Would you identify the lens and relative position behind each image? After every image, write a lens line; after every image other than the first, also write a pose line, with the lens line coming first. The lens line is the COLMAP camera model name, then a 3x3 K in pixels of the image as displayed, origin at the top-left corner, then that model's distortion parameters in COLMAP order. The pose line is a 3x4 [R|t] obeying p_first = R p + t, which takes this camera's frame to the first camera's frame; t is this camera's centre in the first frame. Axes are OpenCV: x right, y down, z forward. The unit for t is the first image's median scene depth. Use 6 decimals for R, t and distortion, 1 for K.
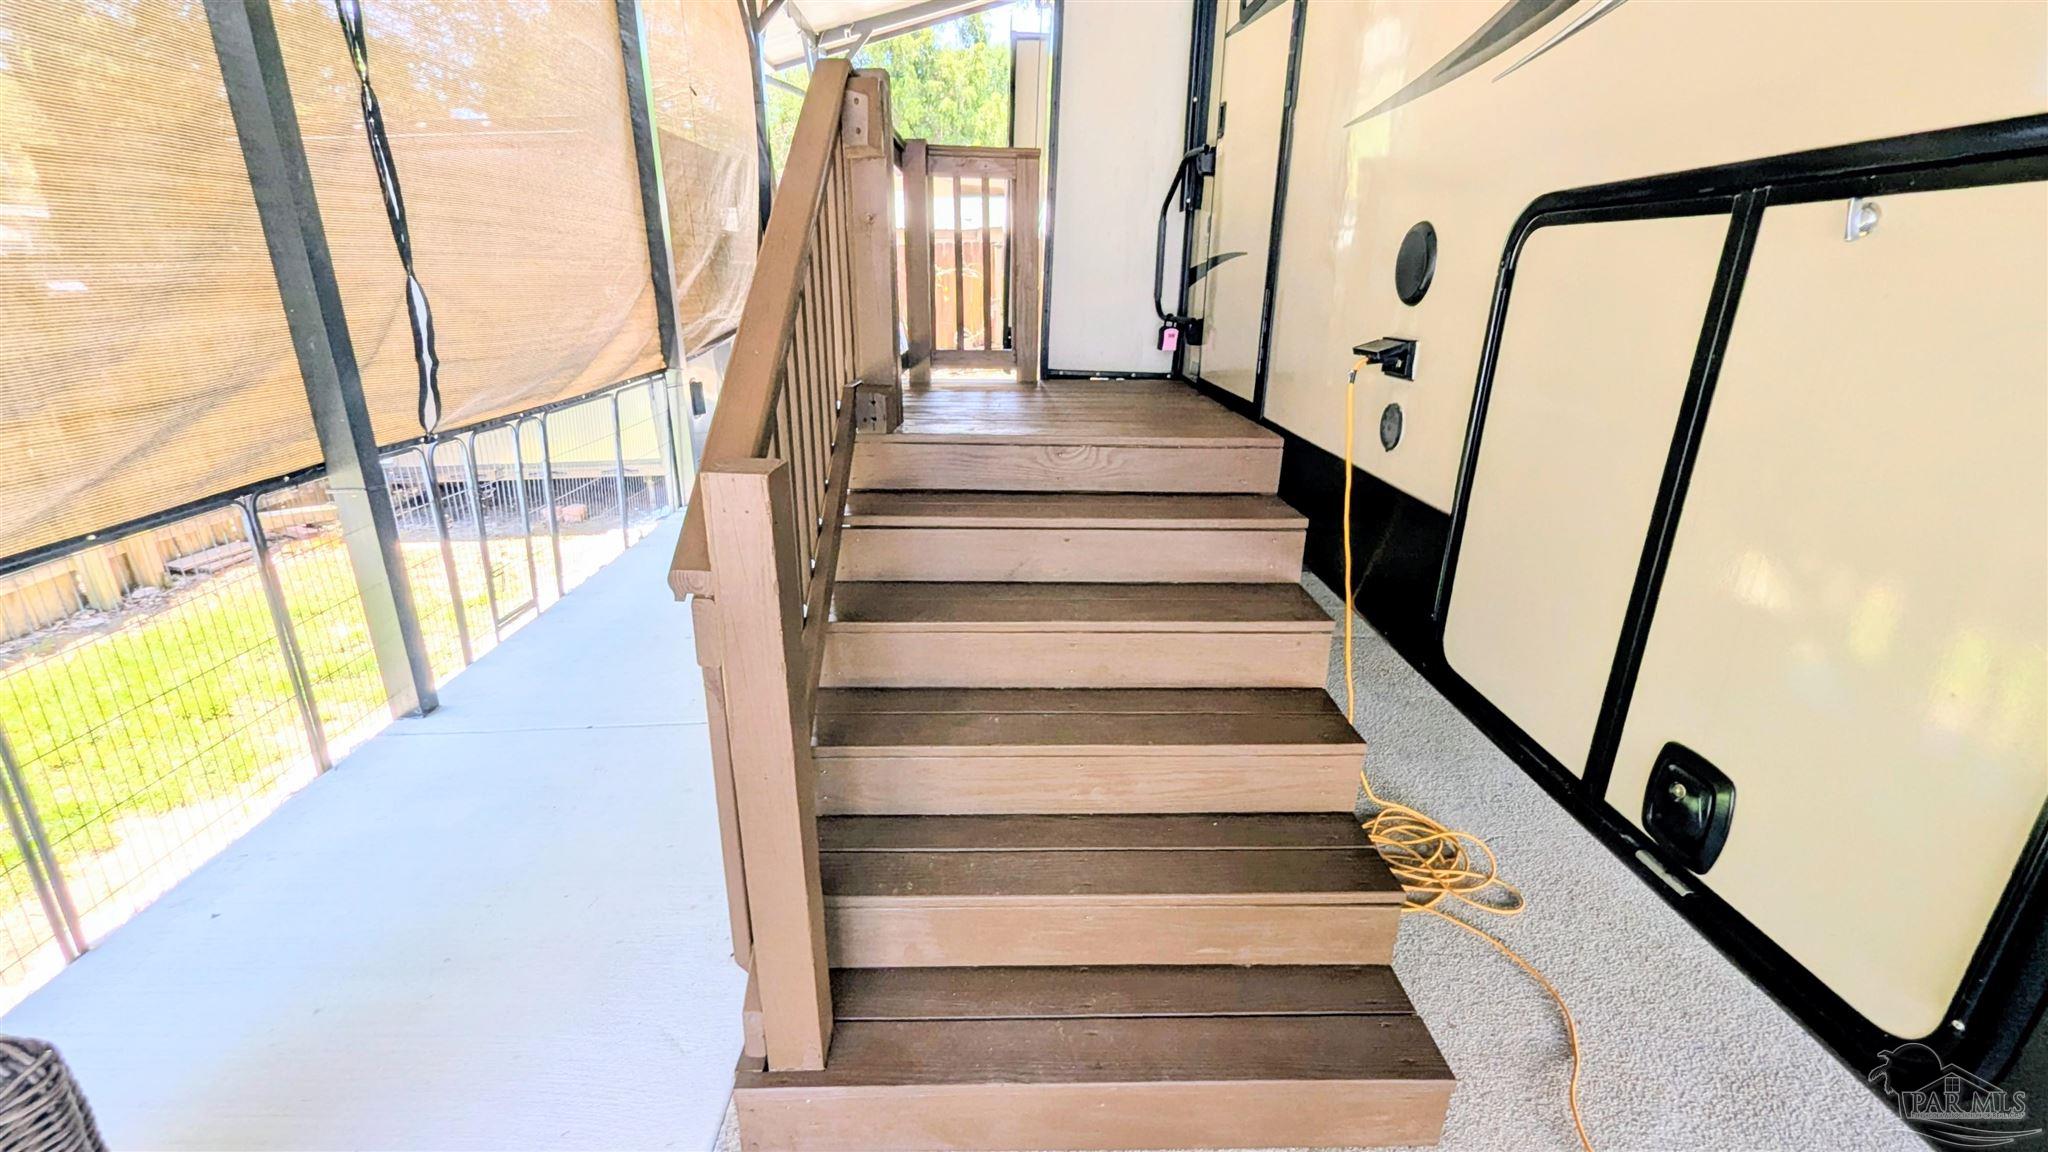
lens RADIAL K [[895.9, 0, 1028.2], [0, 895.9, 599.4], [0, 0, 1]] dist [-0.004933, -0.000265]
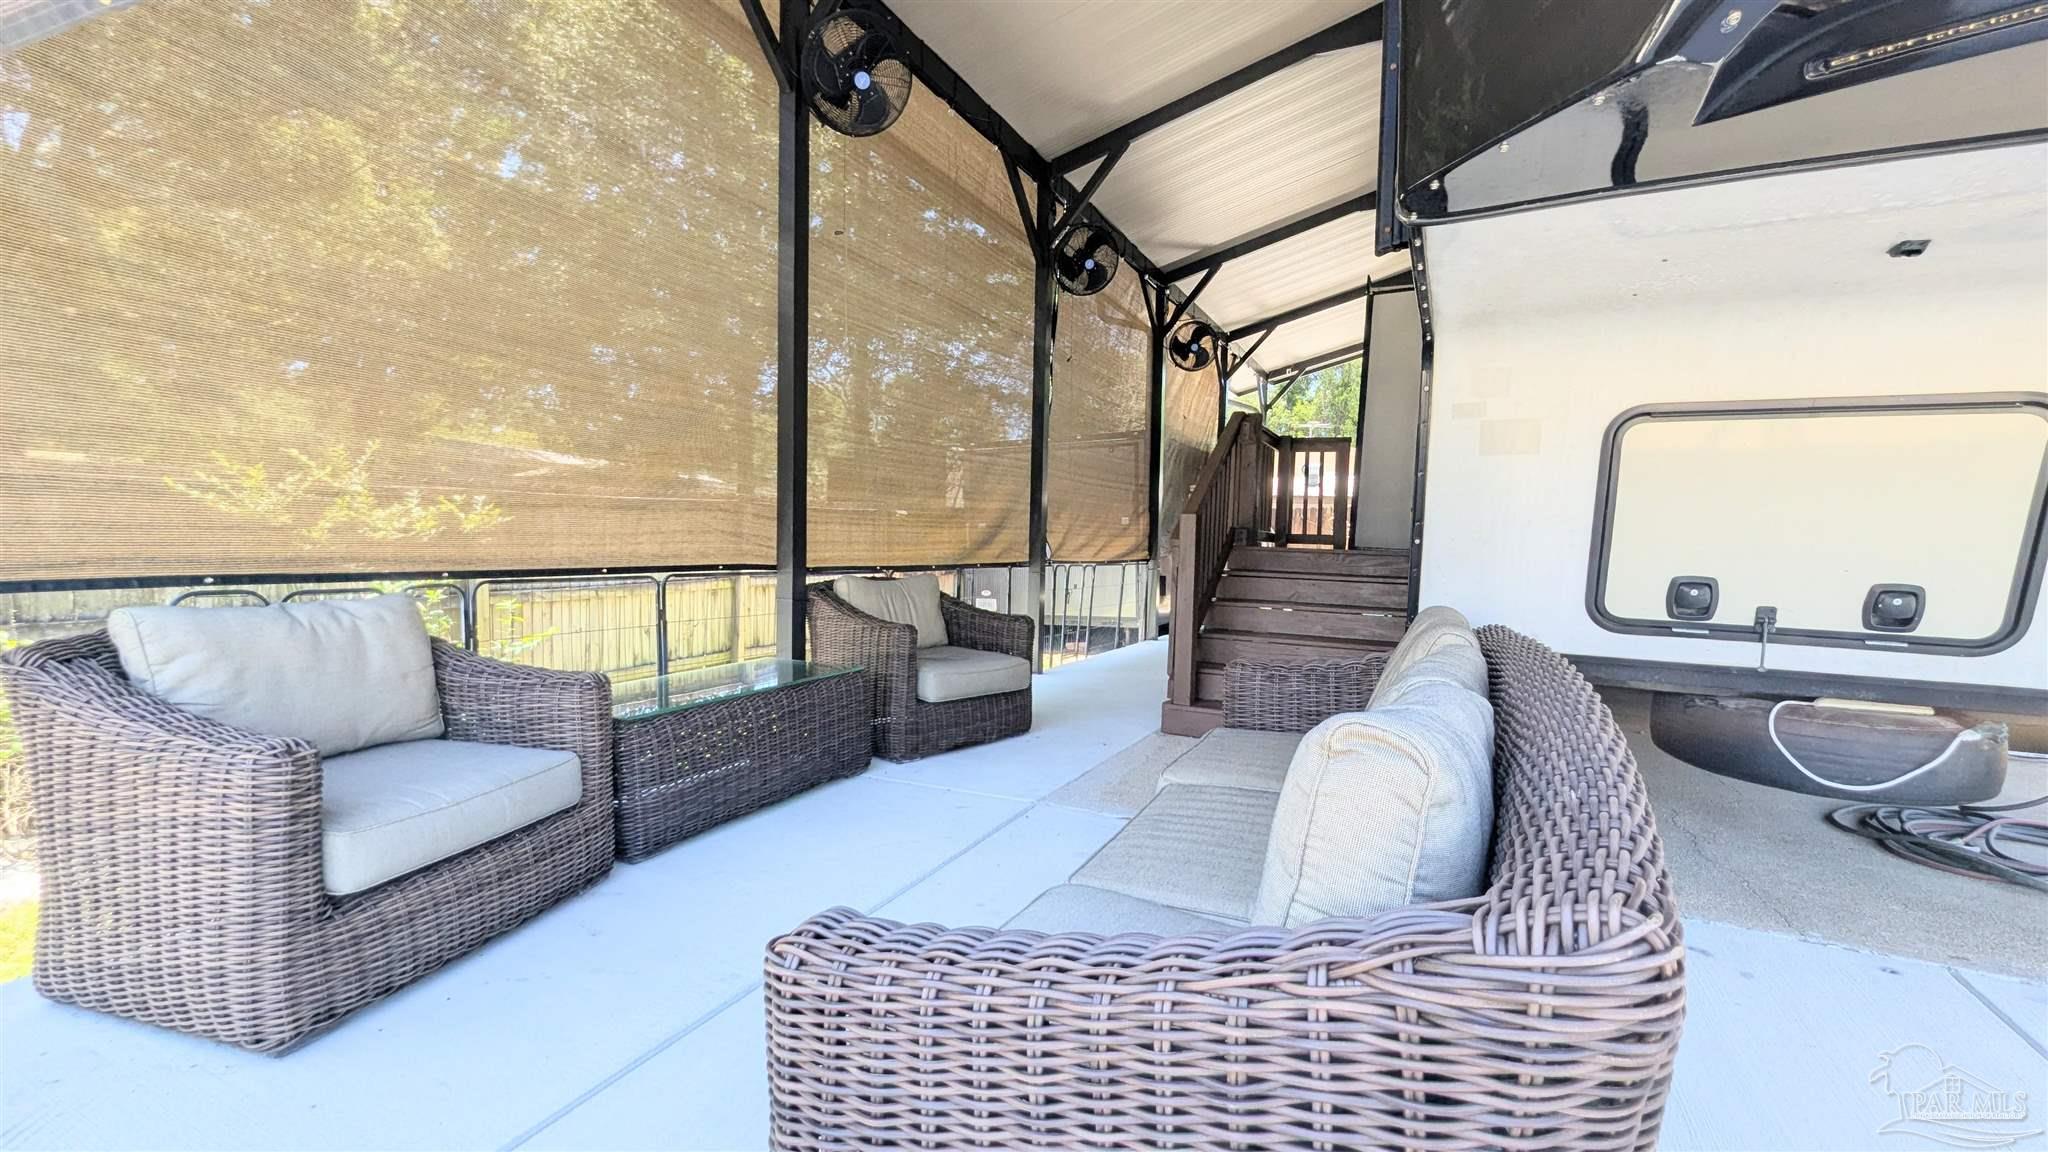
lens RADIAL K [[850.6, 0, 1026.6], [0, 850.6, 599.2], [0, 0, 1]] dist [-0.000849, -0.000007]
pose [[0.882527, 0.044087, -0.468191, 0.261085], [-0.176221, 0.954055, -0.242333, 0.404835], [0.435996, 0.296370, 0.849748, -0.776665]]
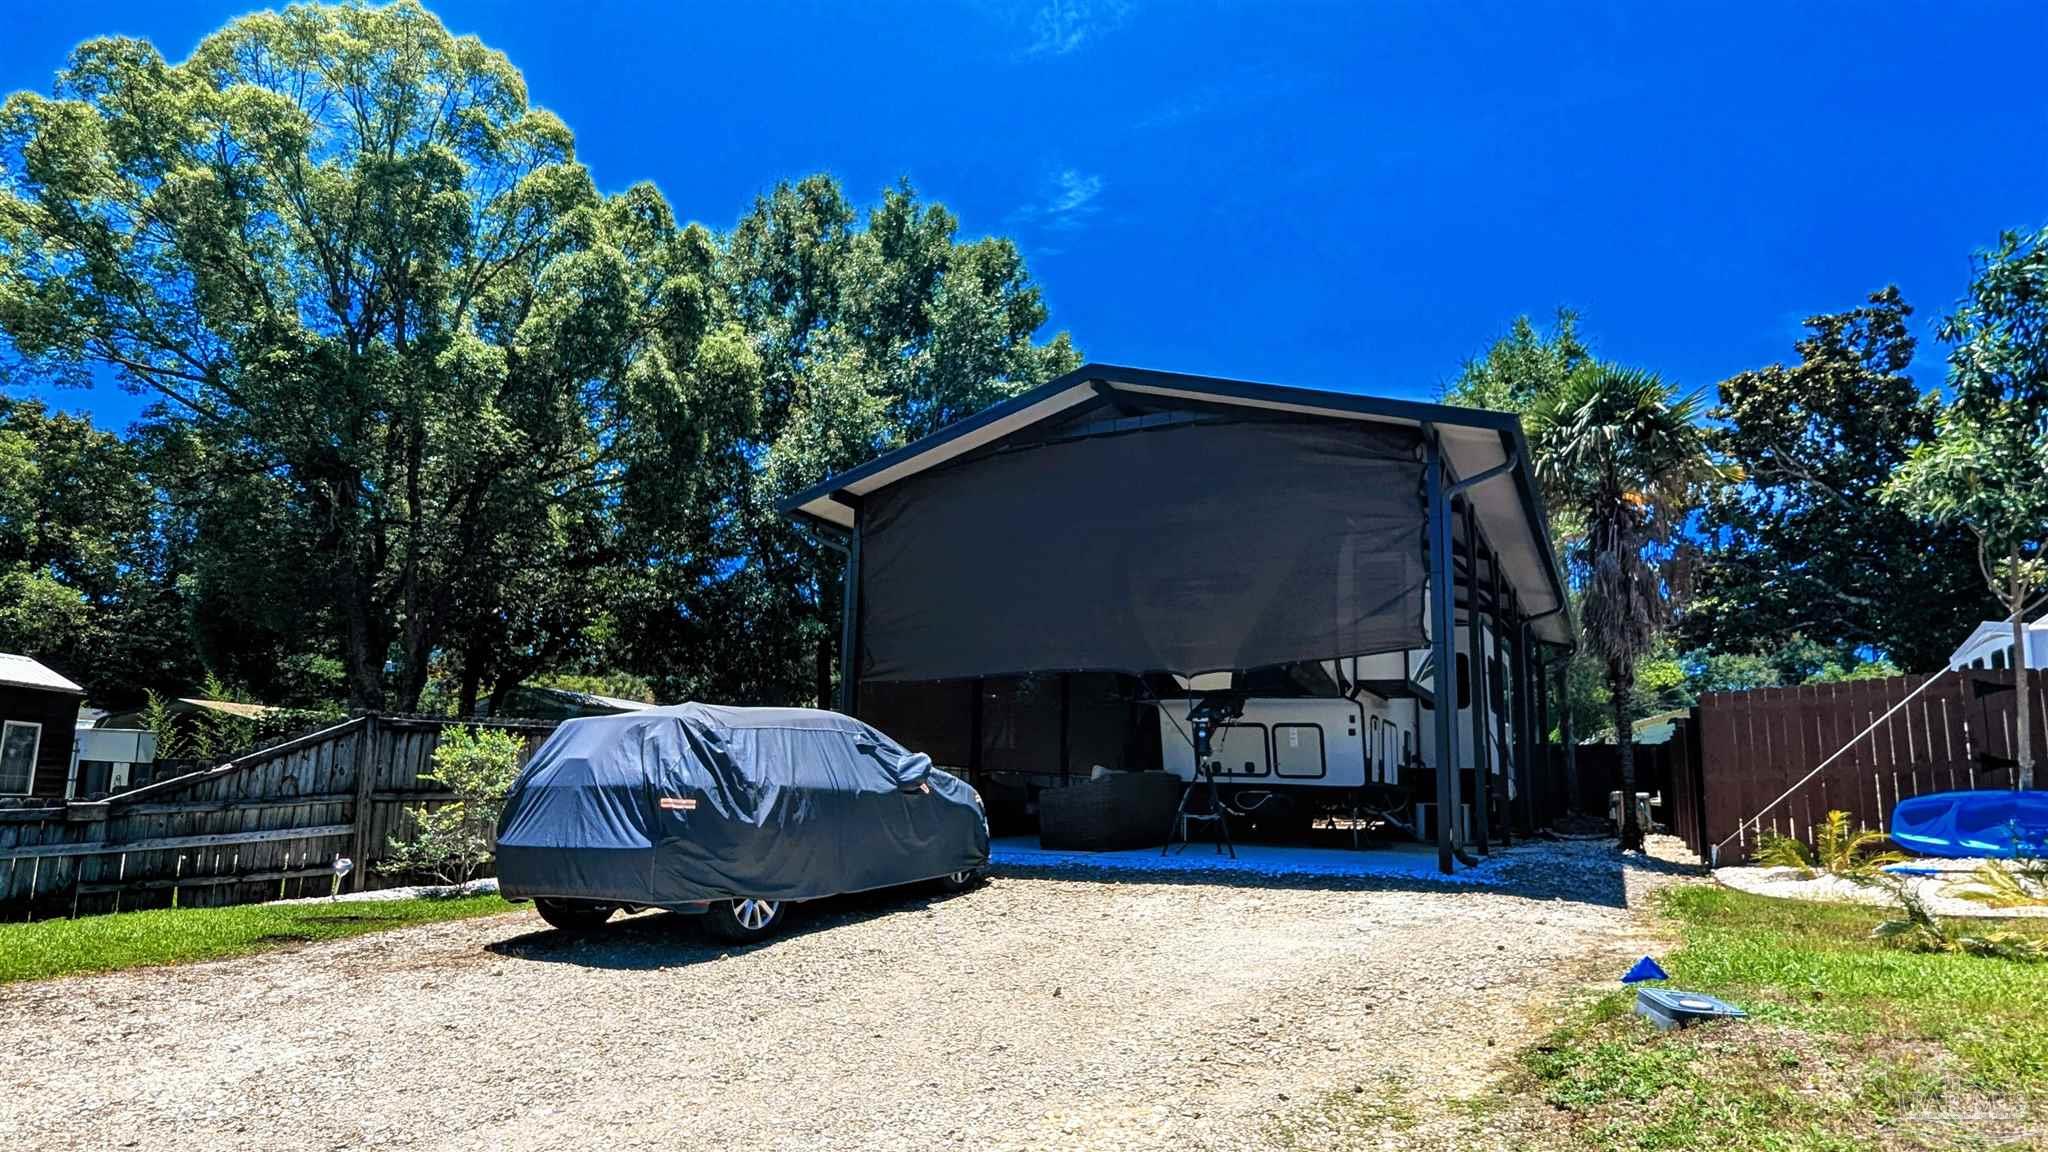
lens RADIAL K [[1080.2, 0, 1055.1], [0, 1080.2, 647.6], [0, 0, 1]] dist [-0.001716, -0.001452]
pose [[0.885022, -0.049453, -0.462916, 1.560491], [-0.174862, 0.886226, -0.428984, 1.403702], [0.431462, 0.460607, 0.775681, -3.121515]]
